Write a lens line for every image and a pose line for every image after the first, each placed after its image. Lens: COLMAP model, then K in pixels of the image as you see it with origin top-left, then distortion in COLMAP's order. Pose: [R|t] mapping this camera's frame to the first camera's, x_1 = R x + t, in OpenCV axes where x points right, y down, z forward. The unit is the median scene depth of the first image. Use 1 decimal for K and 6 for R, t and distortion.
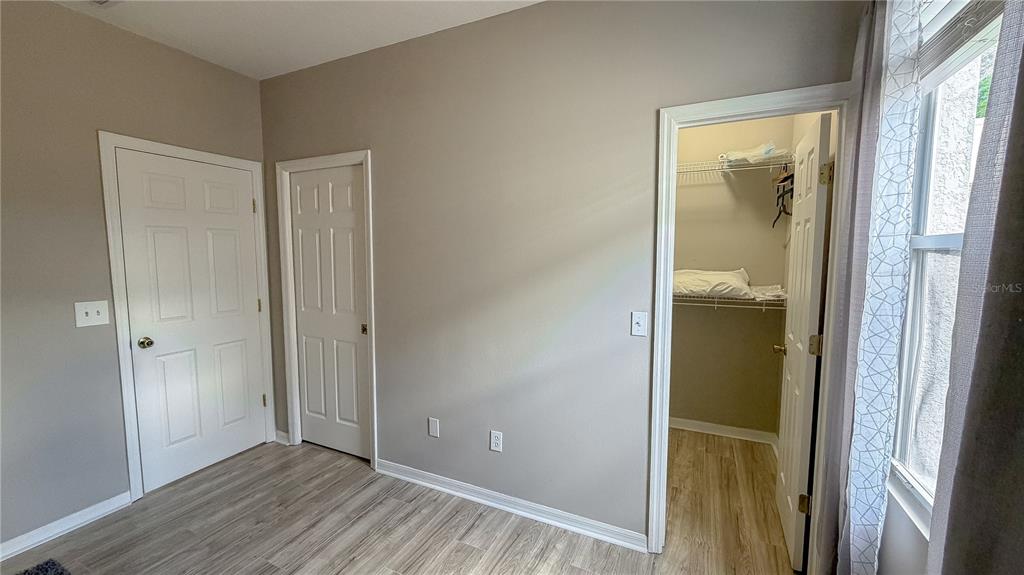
lens RADIAL K [[404.0, 0, 504.7], [0, 404.0, 290.1], [0, 0, 1]] dist [0.000363, 0.000043]
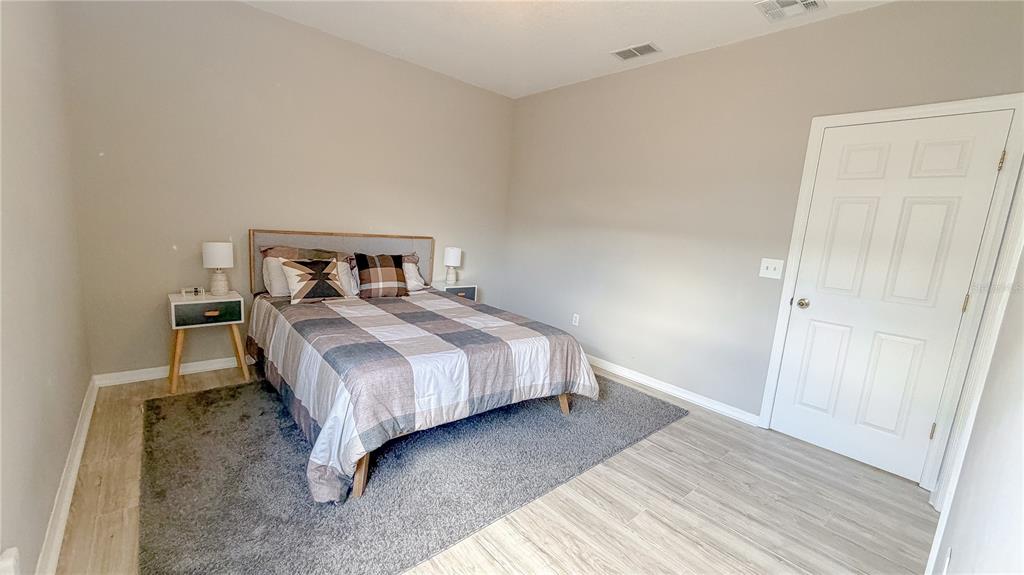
lens RADIAL K [[404.0, 0, 502.4], [0, 404.0, 286.4], [0, 0, 1]] dist [0.000363, 0.000043]
pose [[-0.408492, 0.105367, -0.906660, 0.457990], [-0.149670, 0.972137, 0.180410, 0.008999], [0.900407, 0.209395, -0.381340, 0.677852]]
